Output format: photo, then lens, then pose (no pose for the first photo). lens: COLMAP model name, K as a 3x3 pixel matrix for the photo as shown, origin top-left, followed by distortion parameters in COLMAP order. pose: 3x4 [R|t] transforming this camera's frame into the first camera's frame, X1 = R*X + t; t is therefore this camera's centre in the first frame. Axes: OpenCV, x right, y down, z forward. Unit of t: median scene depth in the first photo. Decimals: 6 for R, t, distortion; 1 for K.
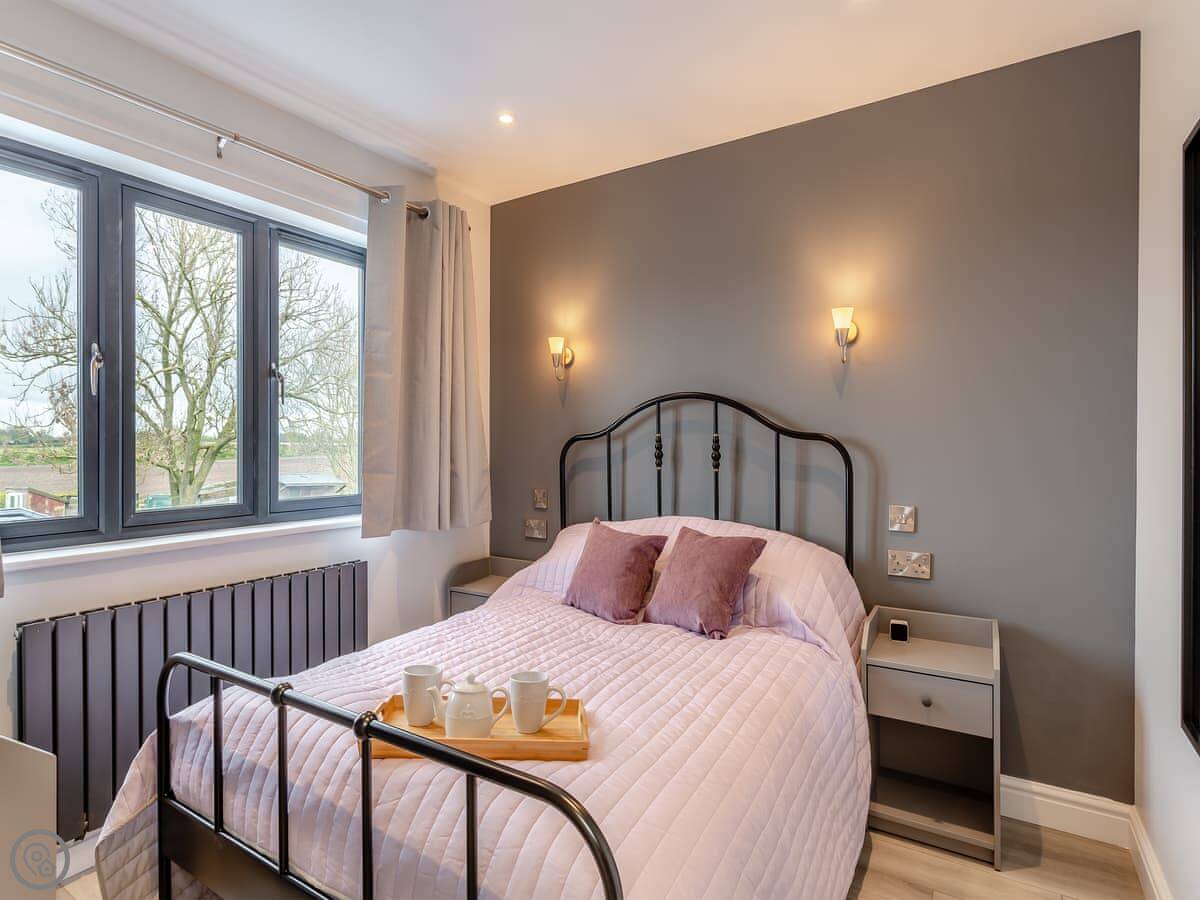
lens RADIAL K [[625.4, 0, 593.4], [0, 625.4, 447.3], [0, 0, 1]] dist [0.003662, 0.000114]
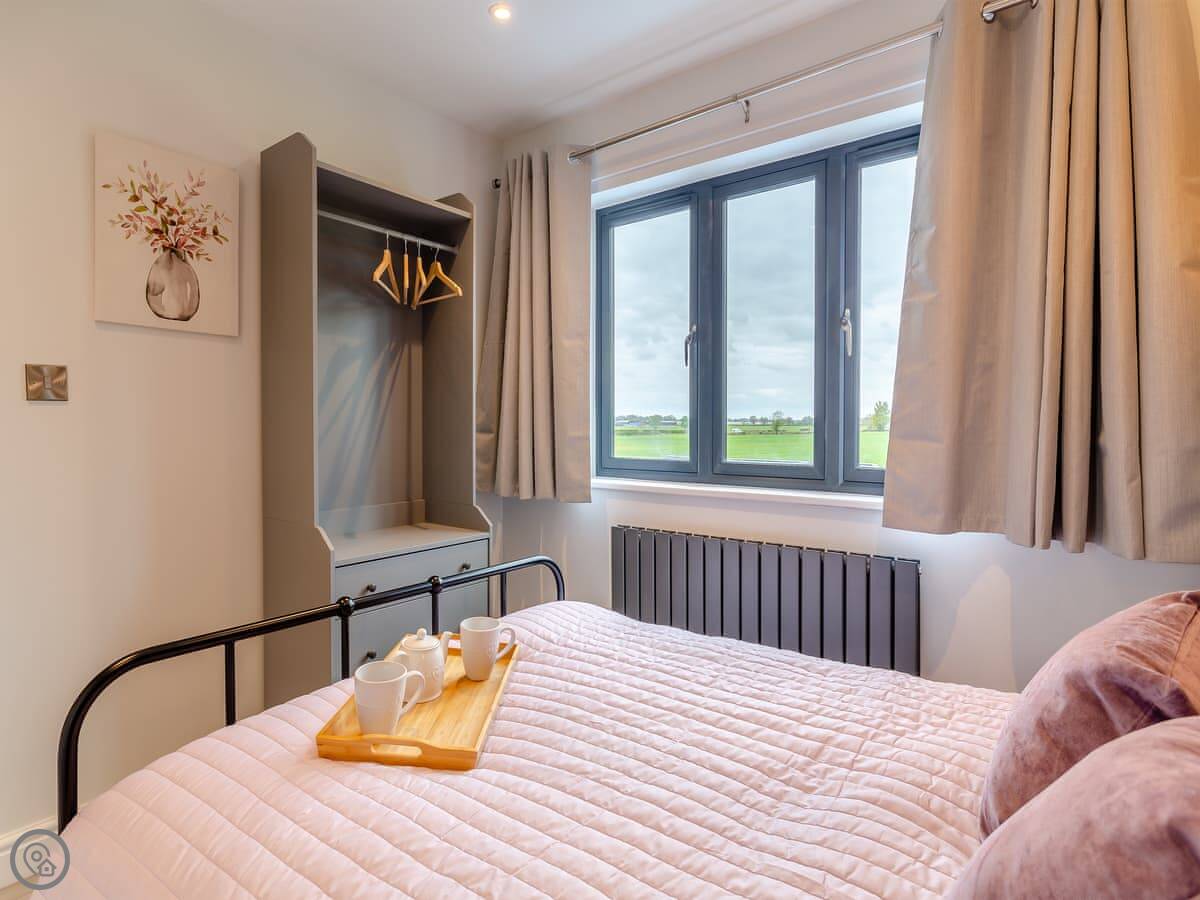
lens RADIAL K [[625.4, 0, 593.4], [0, 625.4, 447.3], [0, 0, 1]] dist [0.003662, 0.000114]
pose [[-0.080996, 0.039066, -0.995949, 0.475062], [-0.005502, 0.999199, 0.039641, 0.029213], [0.996699, 0.008690, -0.080716, 0.874152]]
